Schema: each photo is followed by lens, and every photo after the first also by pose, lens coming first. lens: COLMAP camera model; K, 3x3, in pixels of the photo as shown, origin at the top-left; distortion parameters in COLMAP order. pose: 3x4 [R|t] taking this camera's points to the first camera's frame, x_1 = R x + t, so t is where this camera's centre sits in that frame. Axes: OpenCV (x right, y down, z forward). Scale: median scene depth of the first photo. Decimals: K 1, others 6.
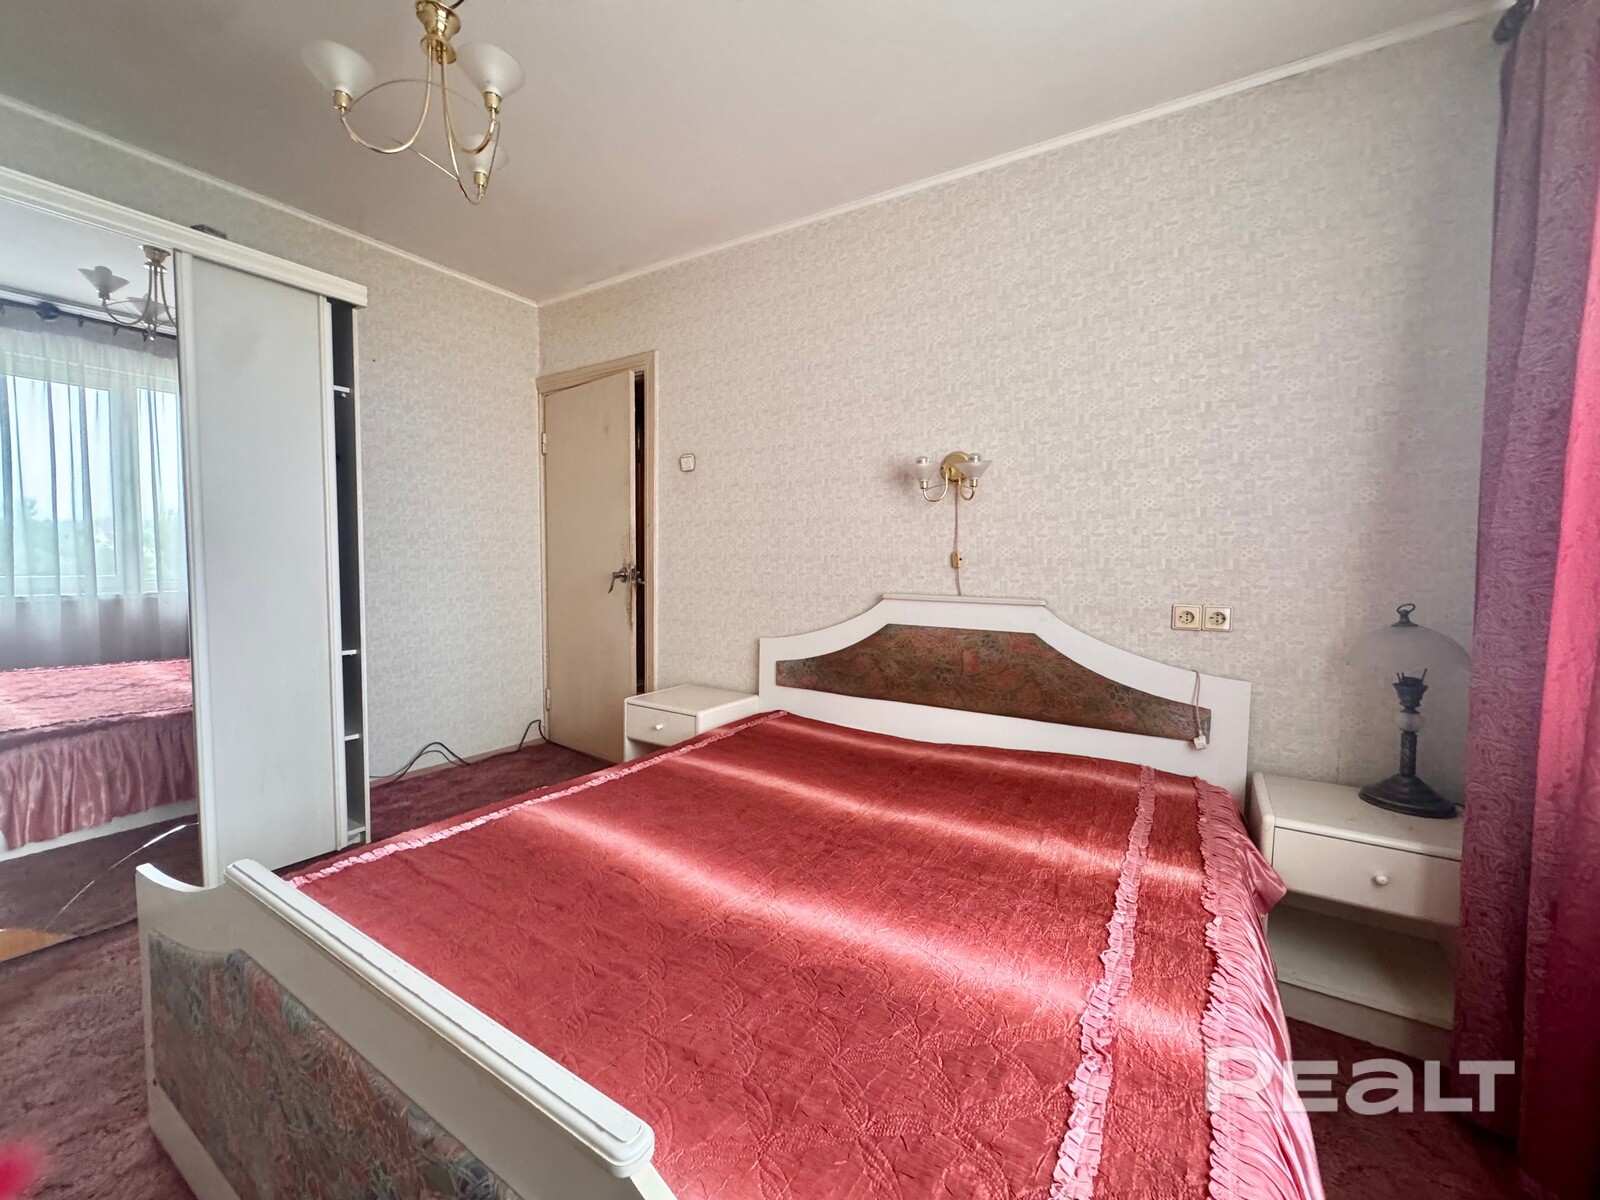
lens RADIAL K [[641.4, 0, 801.2], [0, 641.4, 599.9], [0, 0, 1]] dist [-0.000844, -0.000438]
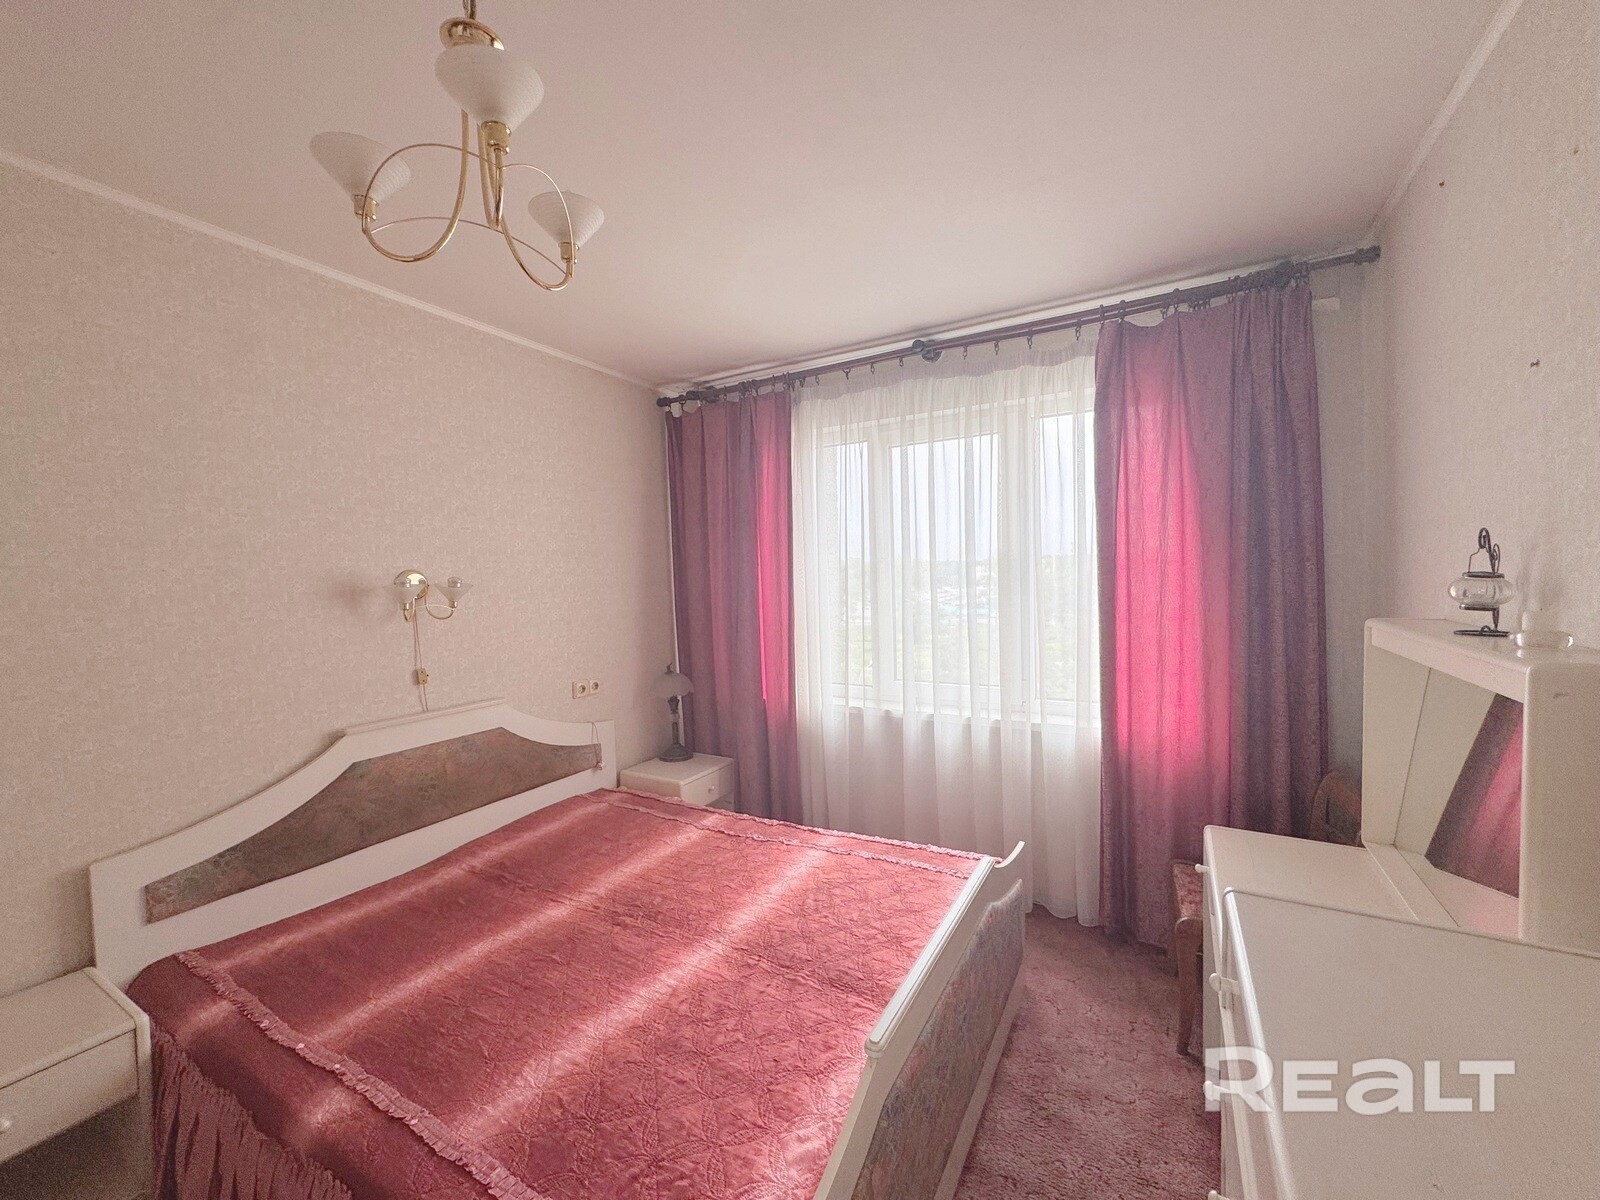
lens RADIAL K [[641.4, 0, 800.2], [0, 641.4, 595.2], [0, 0, 1]] dist [-0.000844, -0.000438]
pose [[-0.043725, -0.045517, 0.998006, -0.782246], [0.080102, 0.995586, 0.048916, -0.190857], [-0.995827, 0.082081, -0.039886, 0.436868]]
